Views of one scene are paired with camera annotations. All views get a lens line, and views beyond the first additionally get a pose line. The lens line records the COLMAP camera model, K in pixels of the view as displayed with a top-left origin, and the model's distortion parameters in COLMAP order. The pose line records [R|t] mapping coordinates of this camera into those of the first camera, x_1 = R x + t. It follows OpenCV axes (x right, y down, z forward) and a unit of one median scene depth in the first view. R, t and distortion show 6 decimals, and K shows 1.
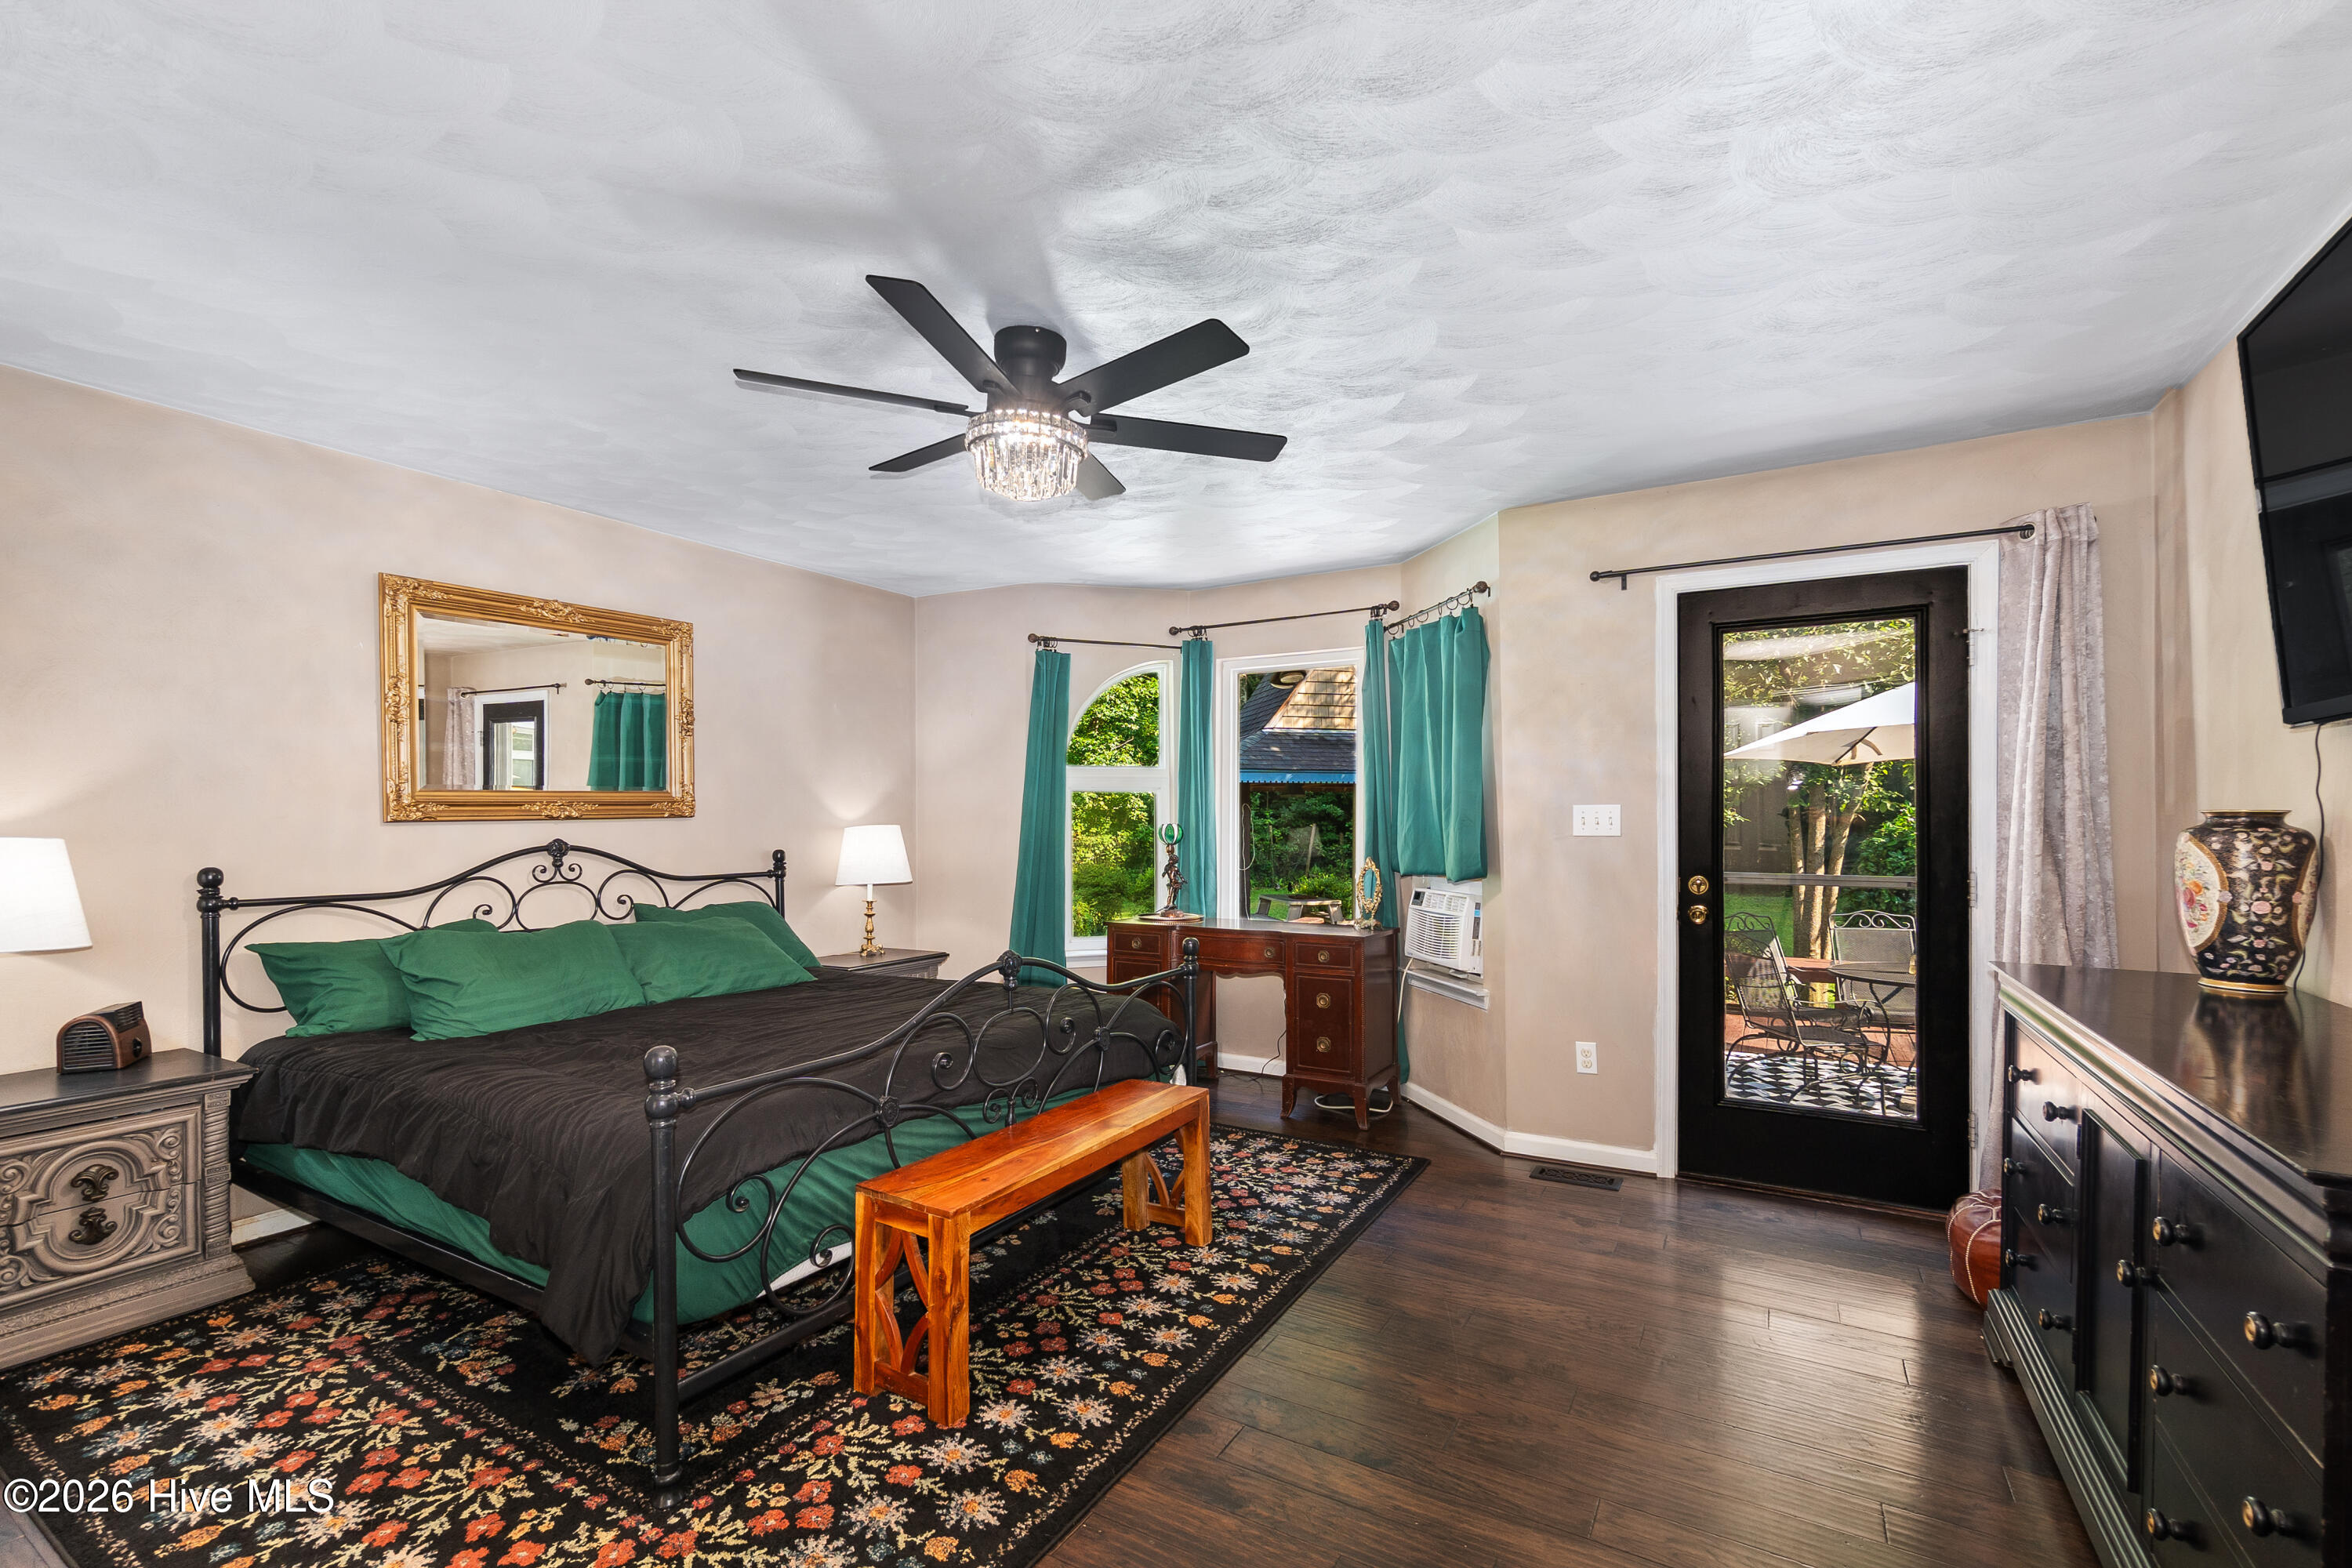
lens RADIAL K [[1008.7, 0, 1170.2], [0, 1008.7, 849.6], [0, 0, 1]] dist [-0.003889, 0.001248]
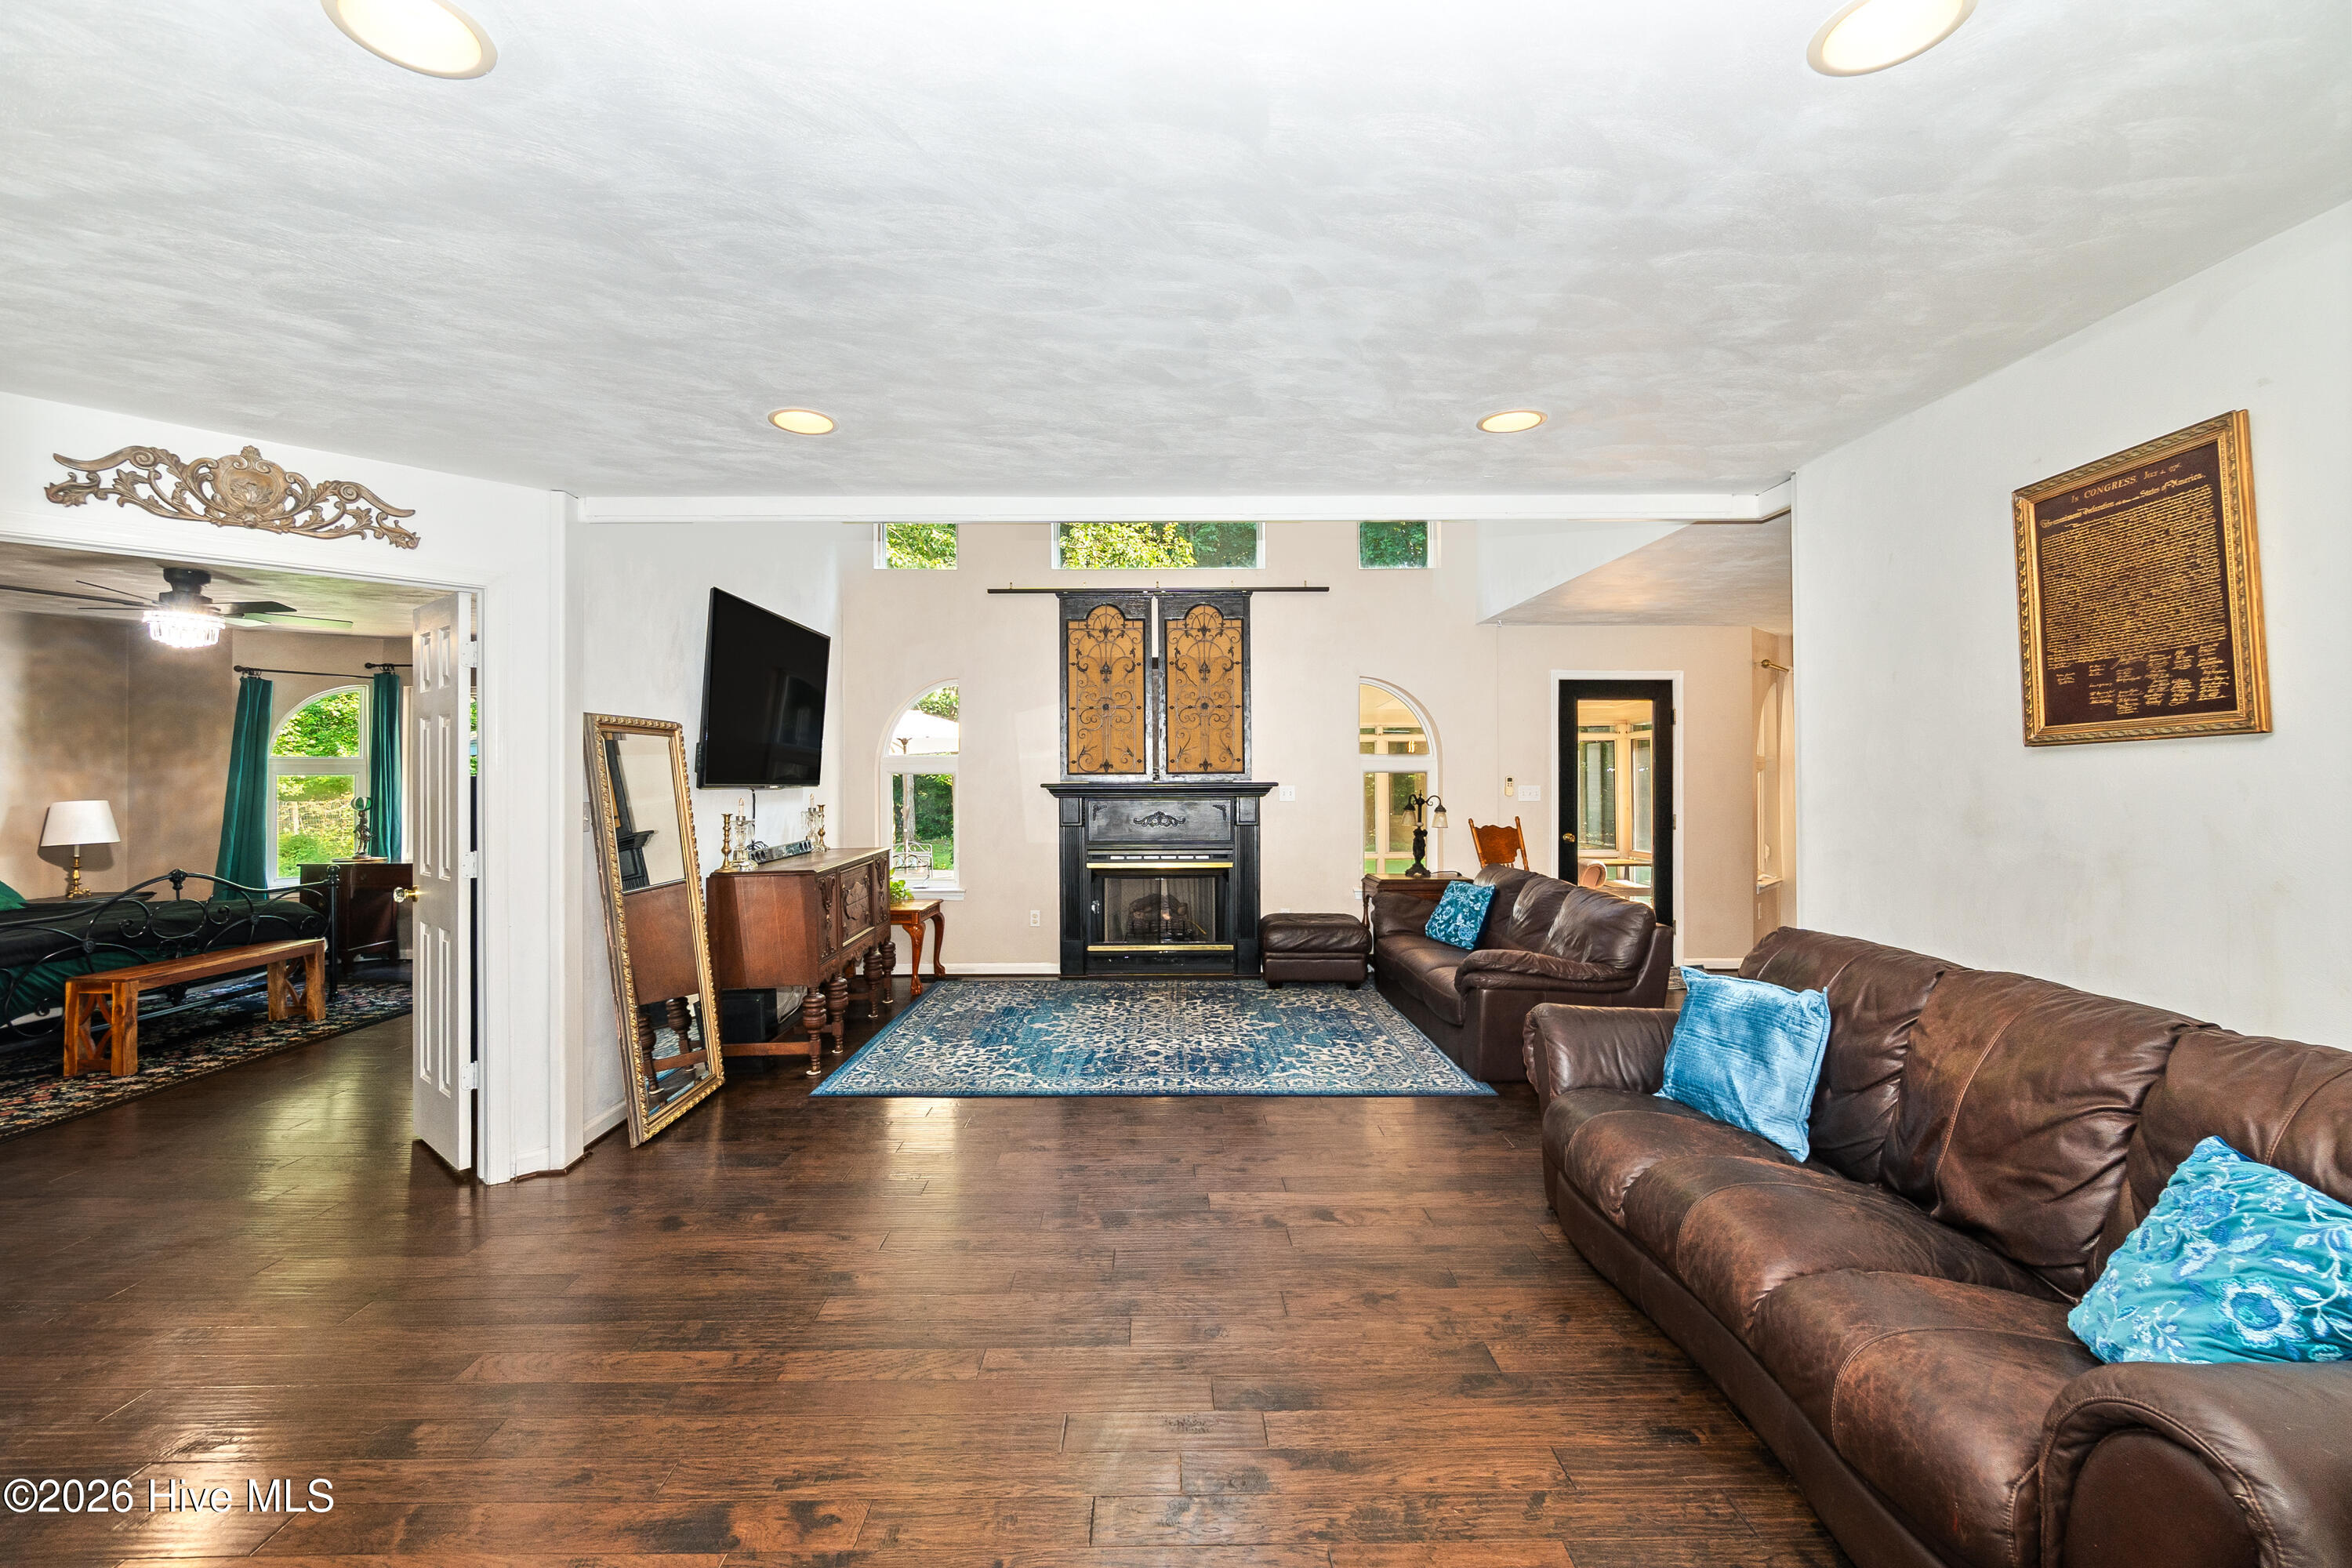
lens RADIAL K [[1008.7, 0, 1173.9], [0, 1008.7, 773.0], [0, 0, 1]] dist [-0.003889, 0.001248]
pose [[0.856069, 0.003913, 0.516846, 0.390559], [0.011566, 0.999576, -0.026725, -0.010437], [-0.516731, 0.028857, 0.855661, -1.345079]]
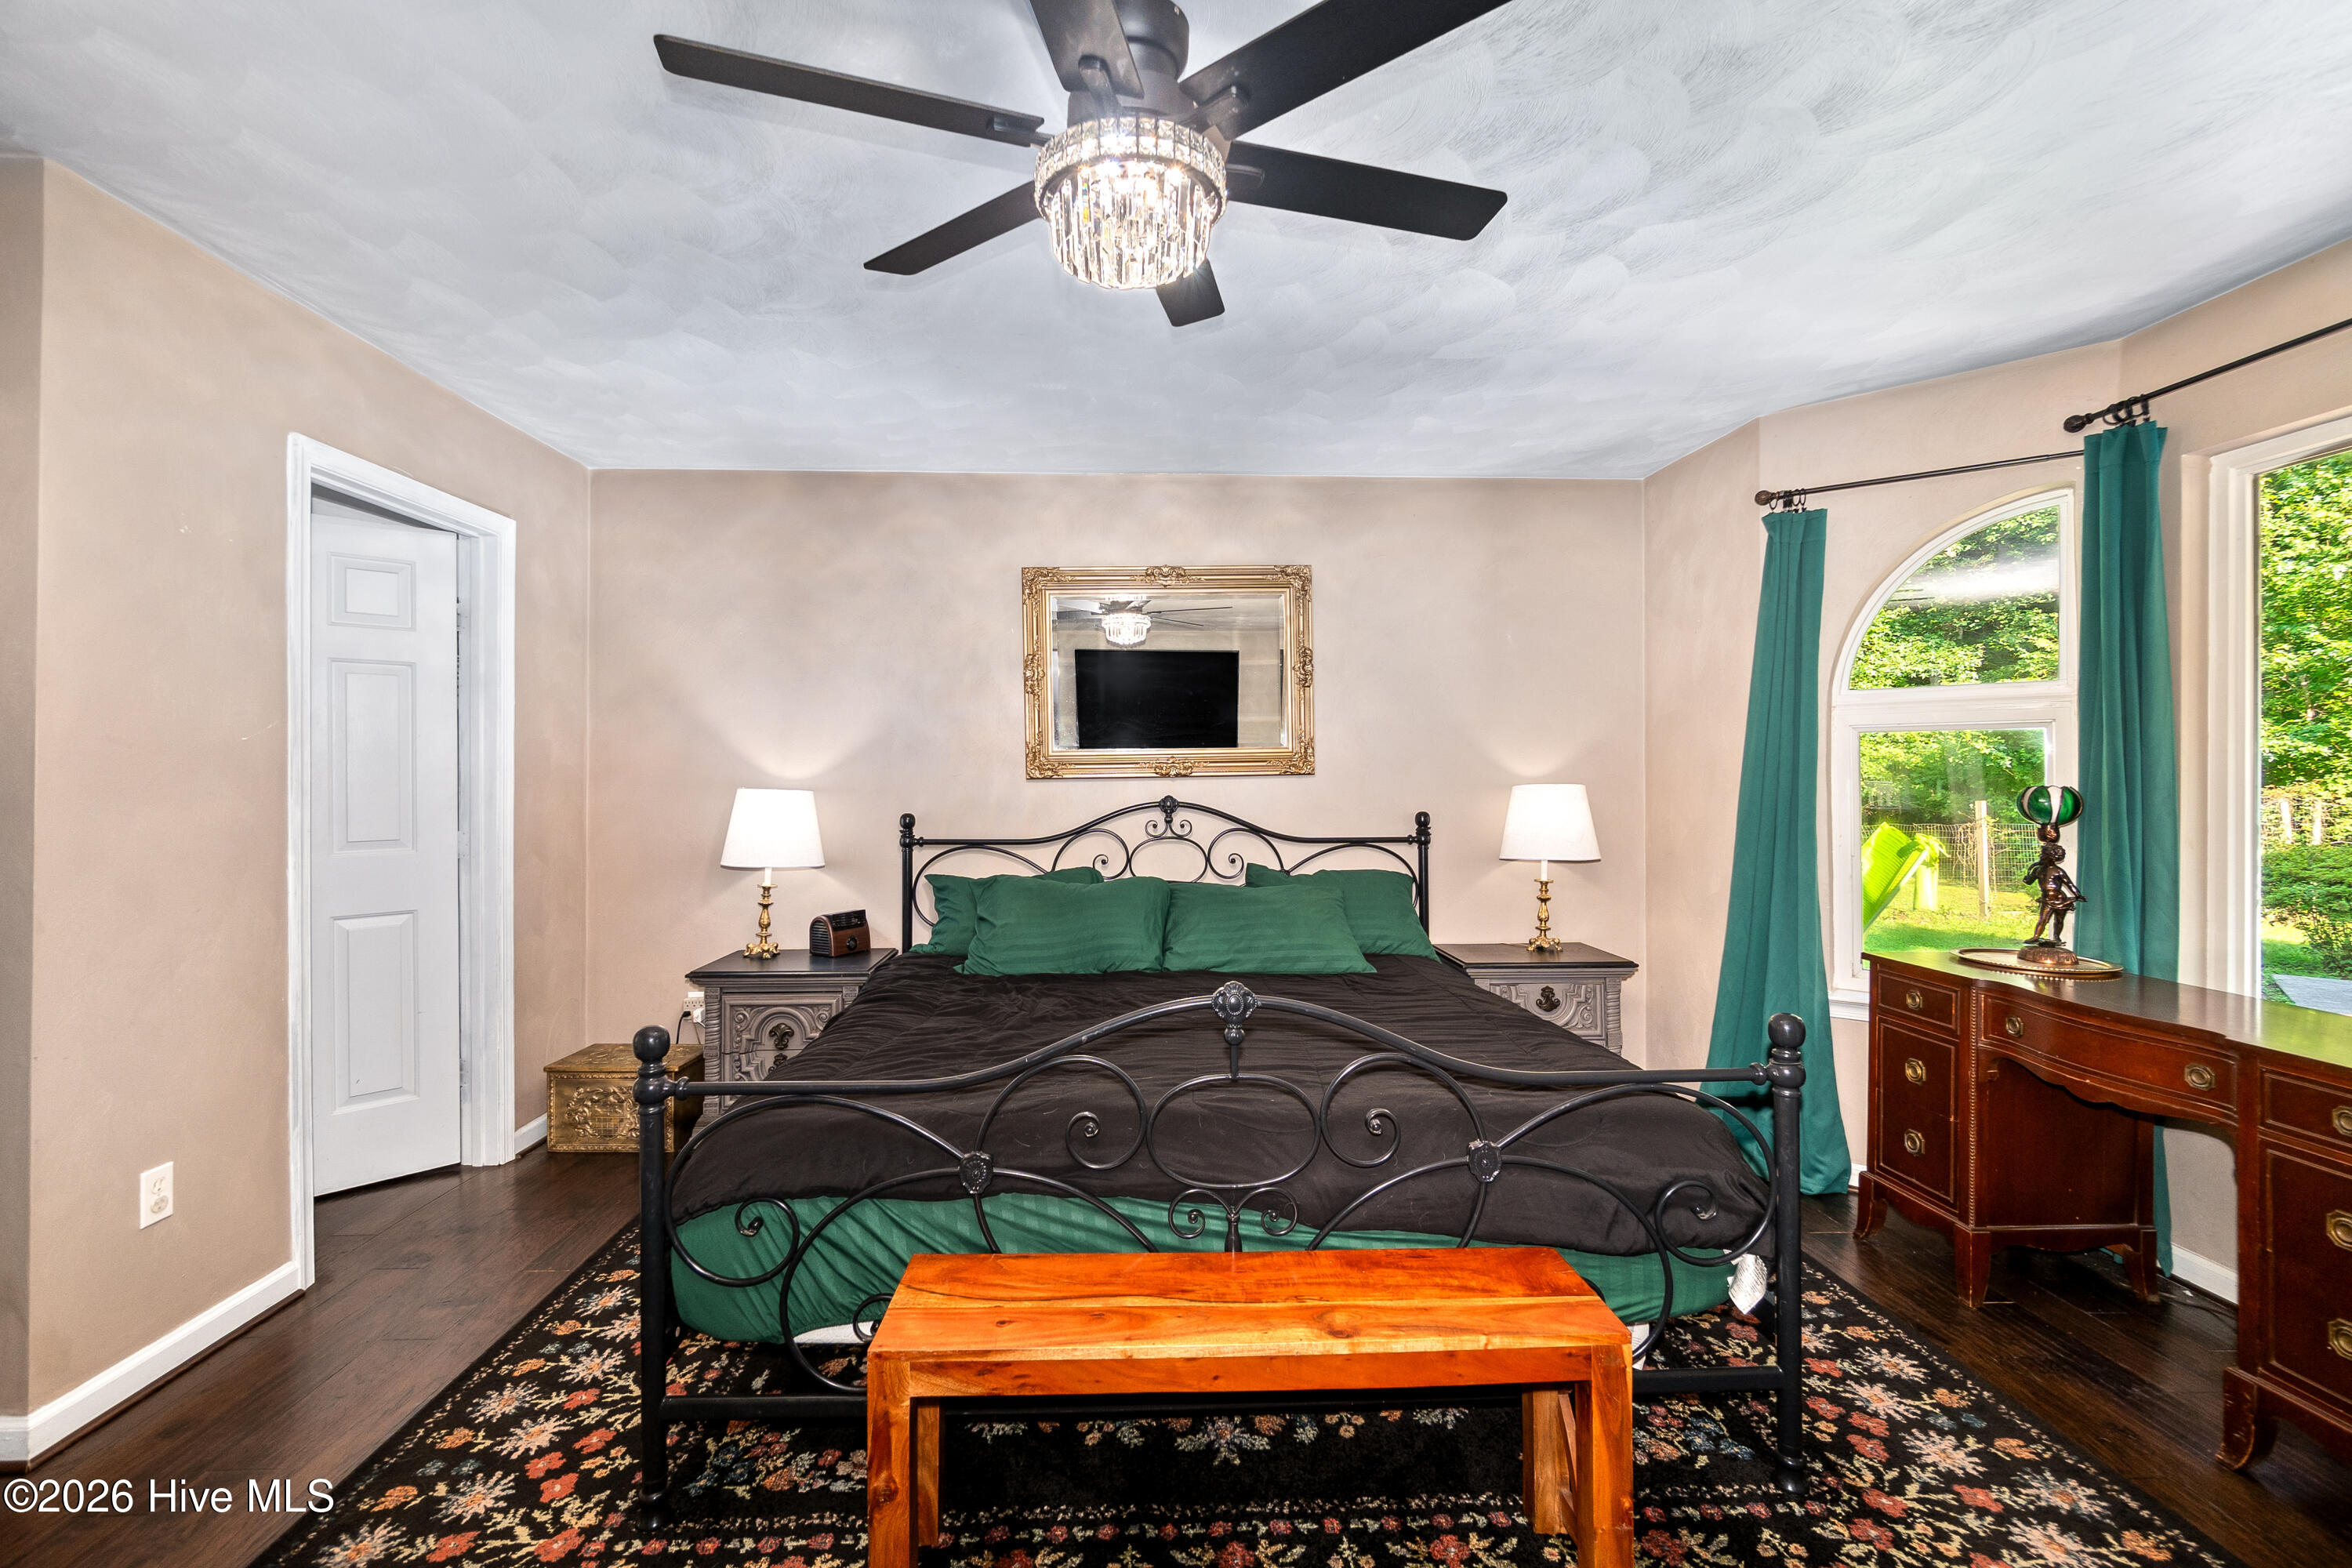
lens RADIAL K [[1008.7, 0, 1186.4], [0, 1008.7, 786.4], [0, 0, 1]] dist [-0.003889, 0.001248]
pose [[0.546823, 0.010109, -0.837187, 0.299475], [-0.024956, 0.999680, -0.004229, -0.018377], [0.836876, 0.023205, 0.546900, 0.501338]]
